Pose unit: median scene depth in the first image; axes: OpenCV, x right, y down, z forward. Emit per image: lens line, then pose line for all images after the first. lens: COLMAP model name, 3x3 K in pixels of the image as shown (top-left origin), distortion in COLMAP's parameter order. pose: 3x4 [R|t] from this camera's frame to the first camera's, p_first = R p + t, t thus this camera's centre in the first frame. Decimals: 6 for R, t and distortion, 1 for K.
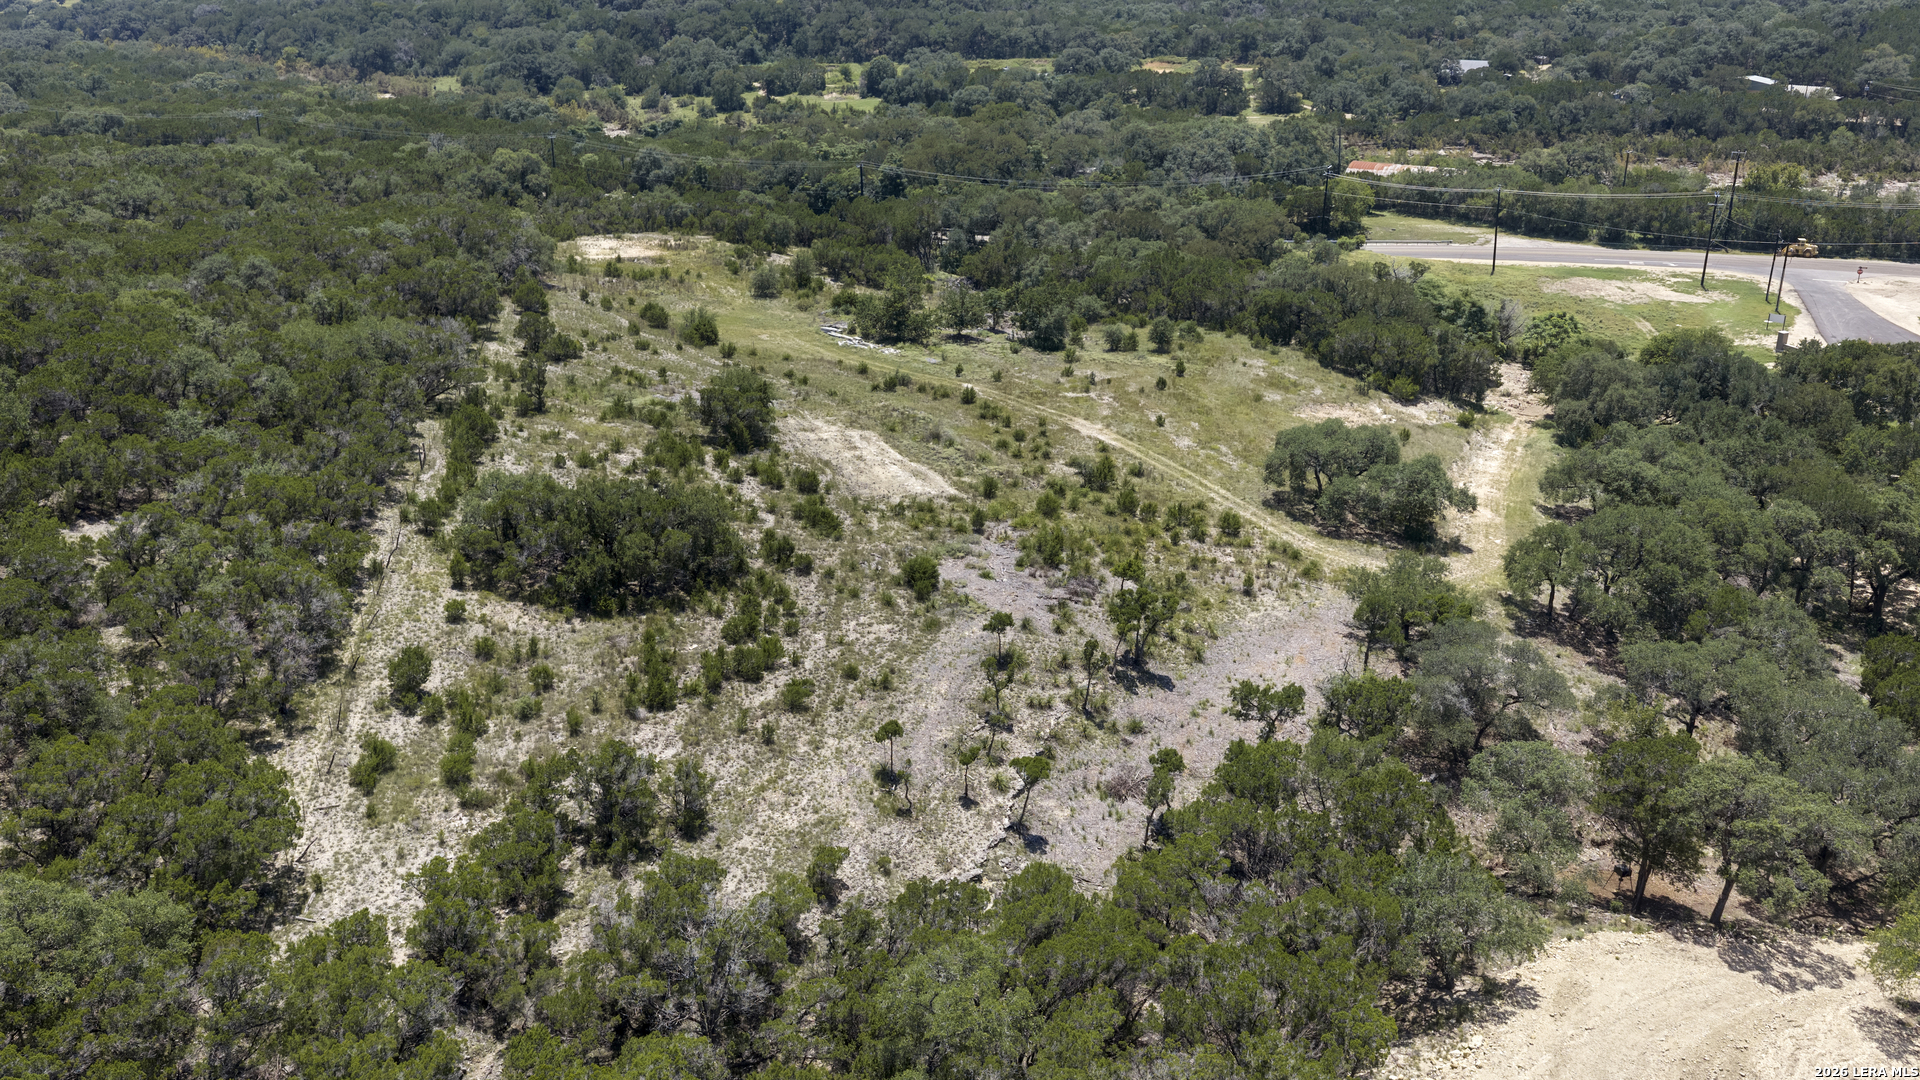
lens RADIAL K [[1590.6, 0, 961.5], [0, 1590.6, 536.9], [0, 0, 1]] dist [0.028219, -0.060237]
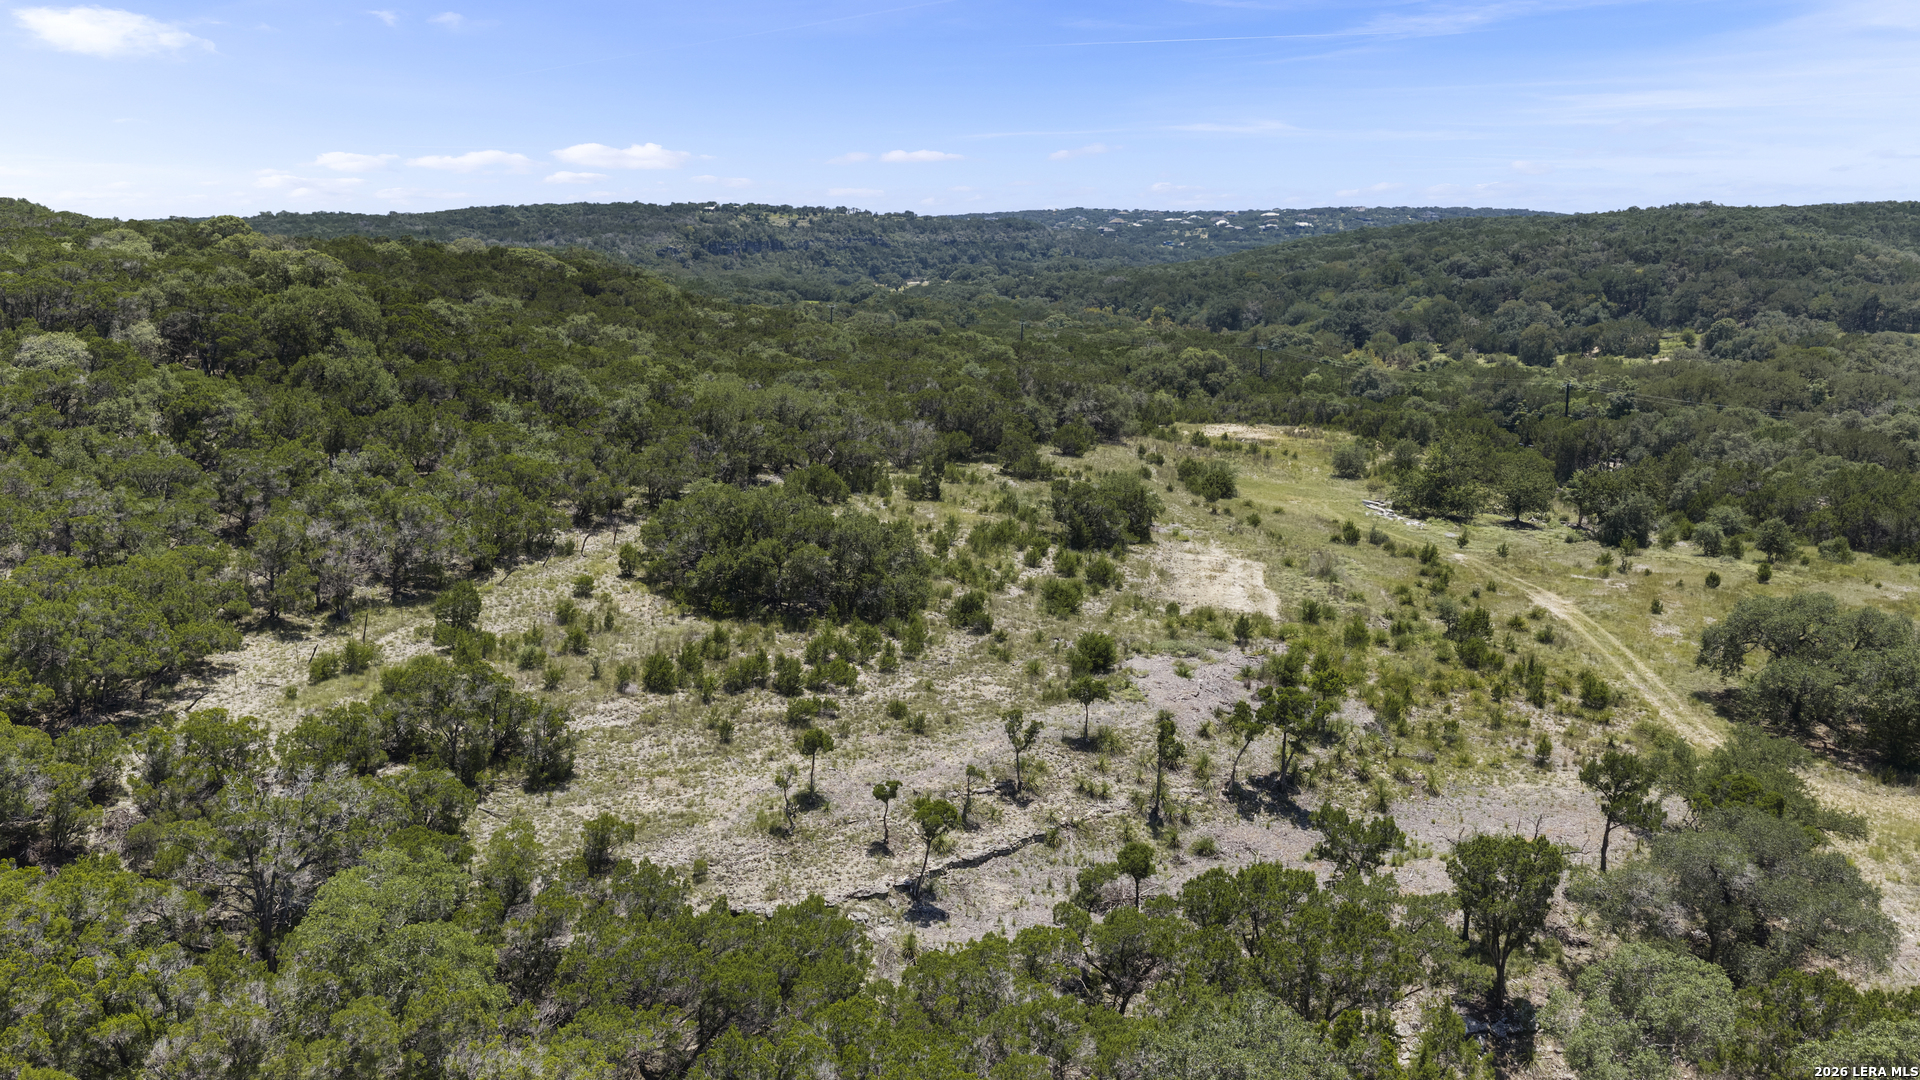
lens RADIAL K [[1597.3, 0, 968.1], [0, 1597.3, 542.1], [0, 0, 1]] dist [0.041808, -0.094868]
pose [[0.841296, 0.102755, -0.530718, 0.207631], [-0.199347, 0.971546, -0.127900, 0.050854], [0.502475, 0.213399, 0.837842, 0.145587]]
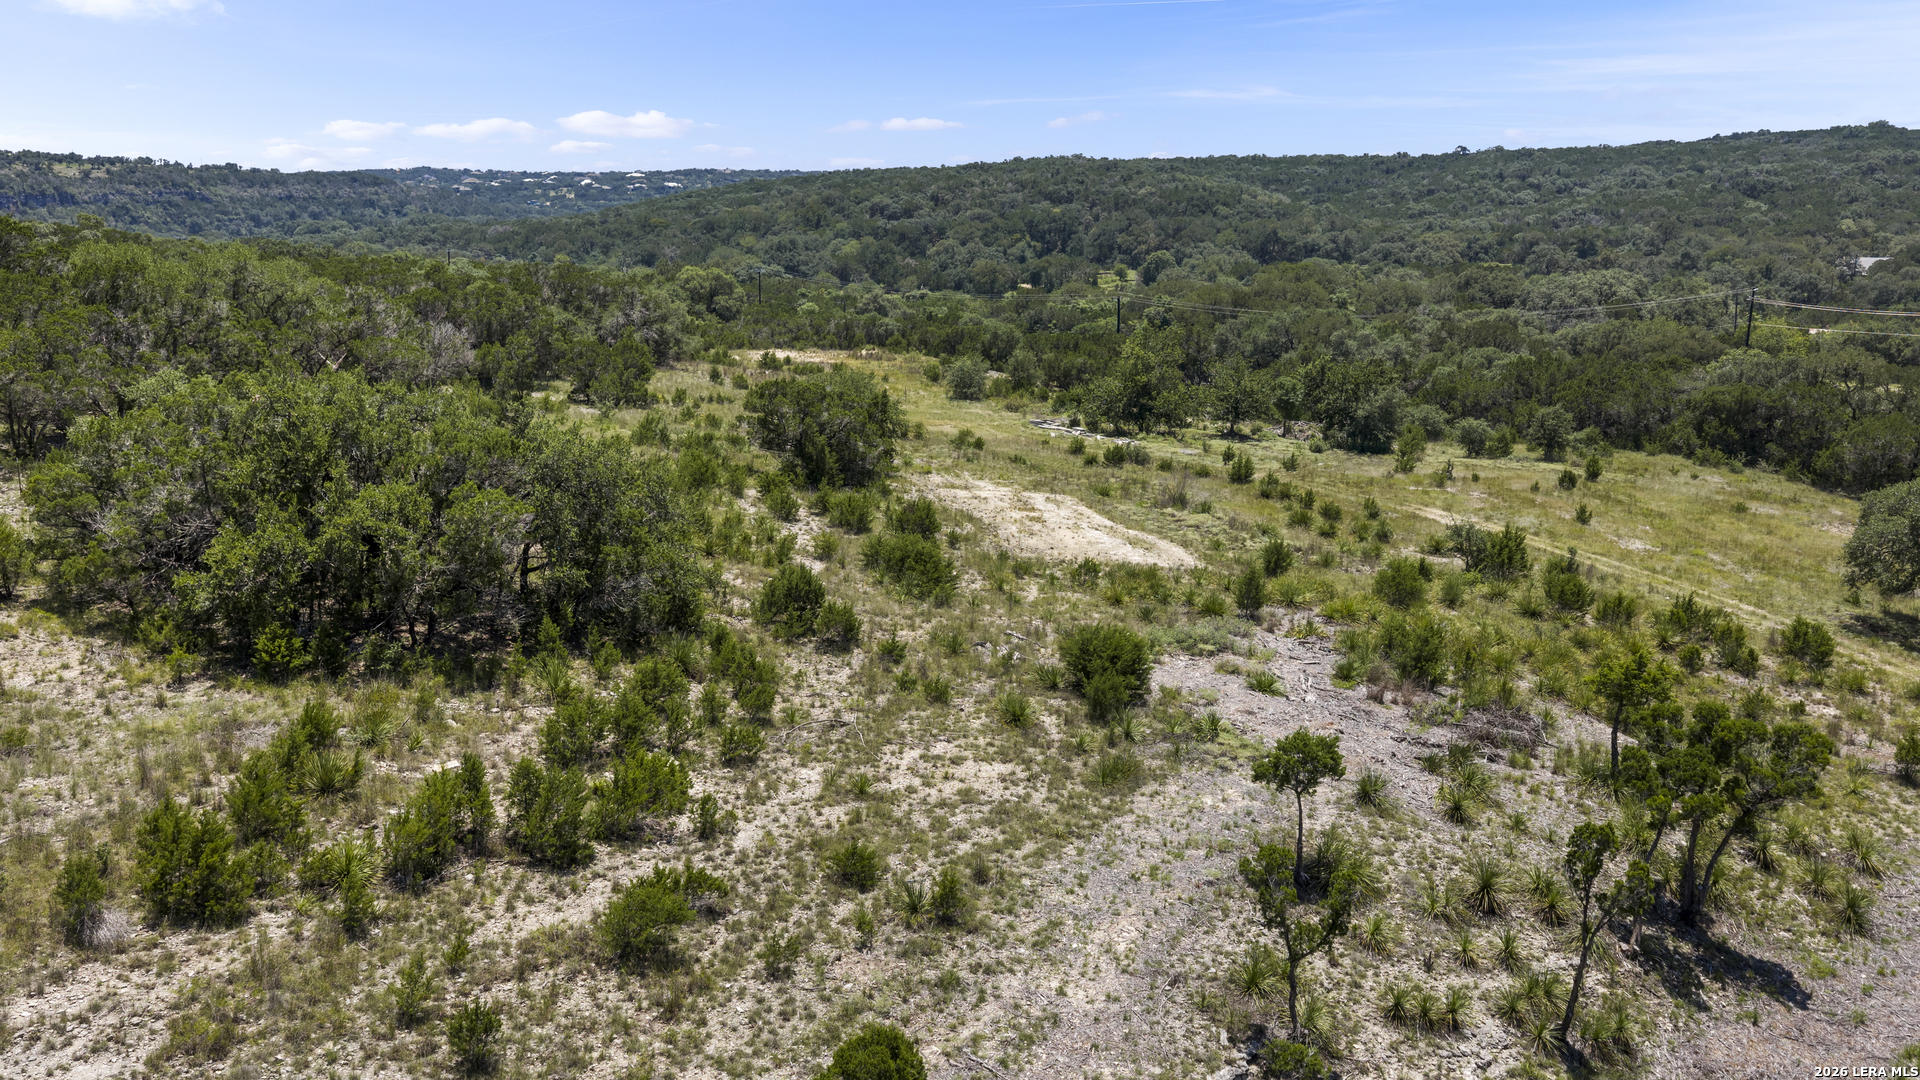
lens RADIAL K [[1590.6, 0, 961.5], [0, 1590.6, 536.9], [0, 0, 1]] dist [0.028219, -0.060237]
pose [[0.983972, 0.039239, -0.173954, 0.004900], [-0.068445, 0.983878, -0.165227, 0.035907], [0.164666, 0.174485, 0.970794, 0.337194]]
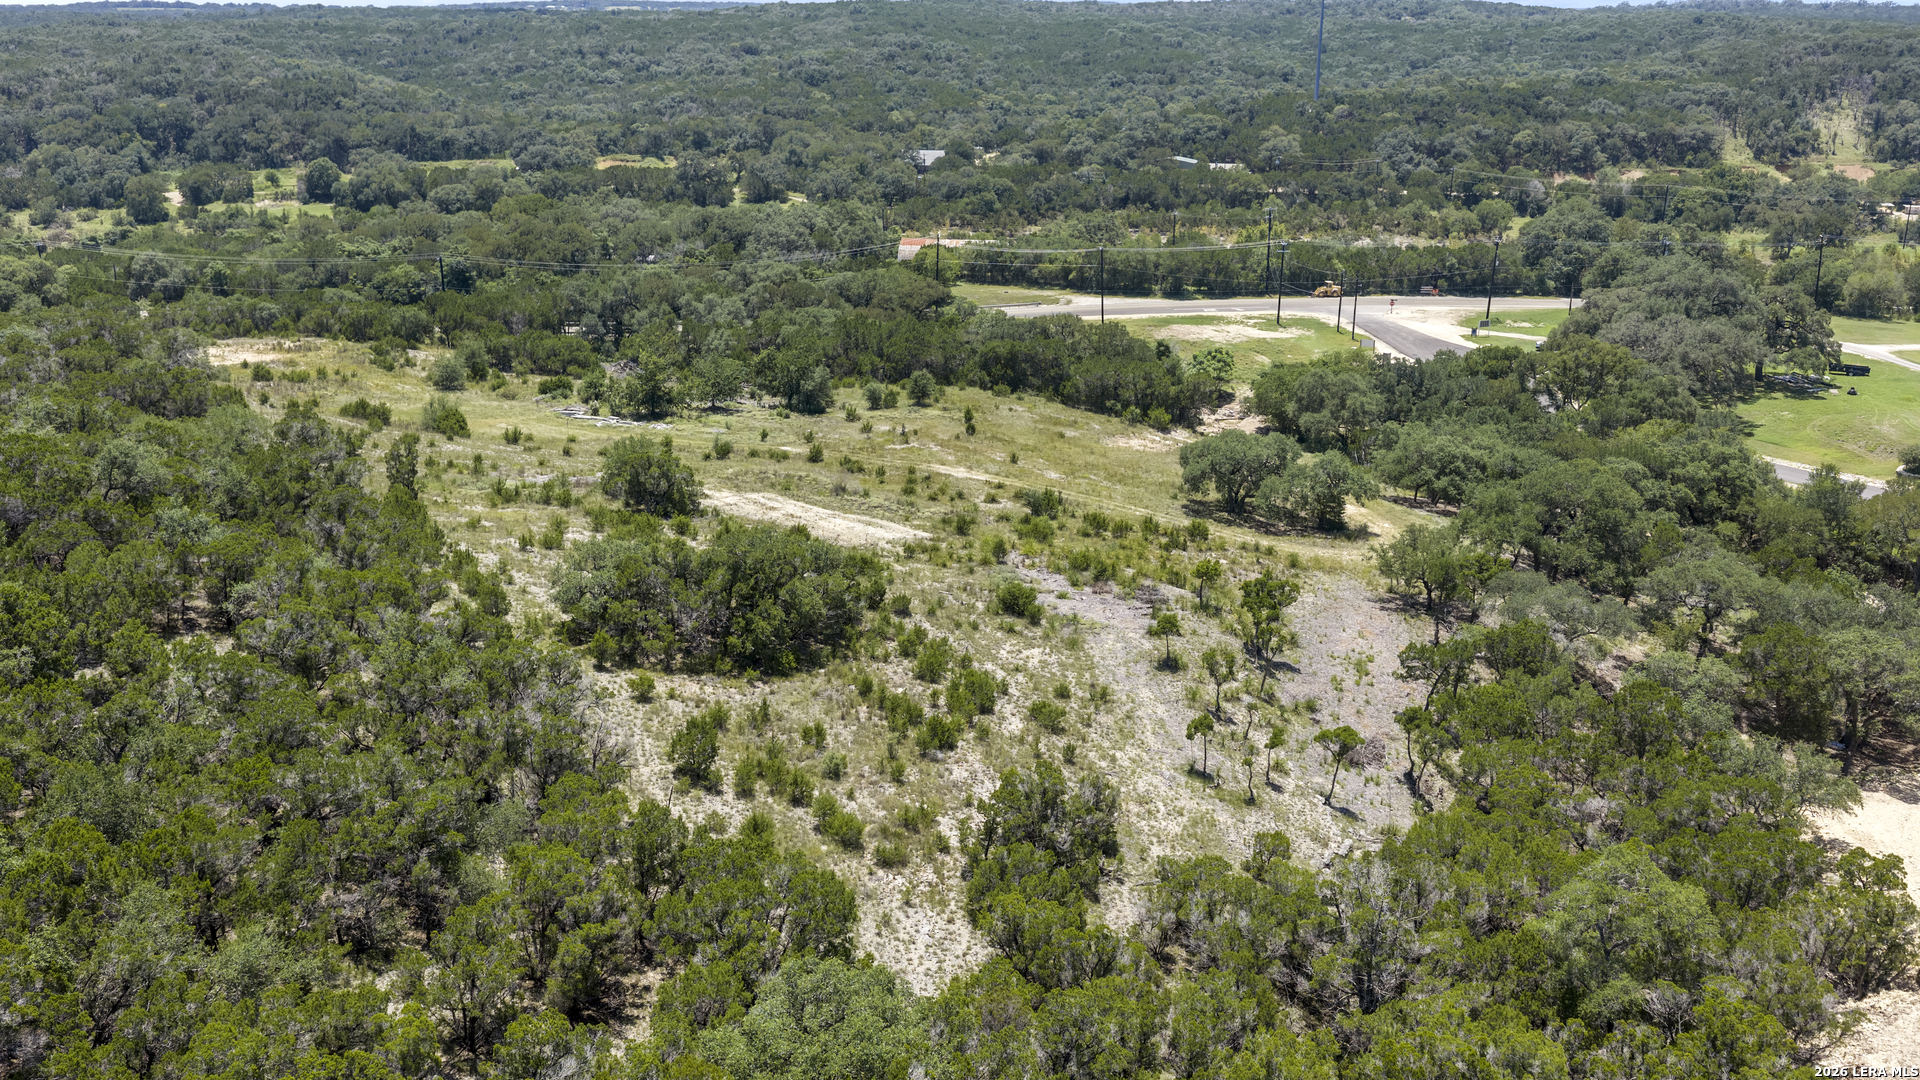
lens RADIAL K [[1634.8, 0, 955.2], [0, 1634.8, 537.9], [0, 0, 1]] dist [0.029596, -0.065296]
pose [[0.917268, -0.110219, 0.382715, -0.252355], [0.138381, 0.989275, -0.046761, 0.015814], [-0.373456, 0.095853, 0.922682, 0.056582]]
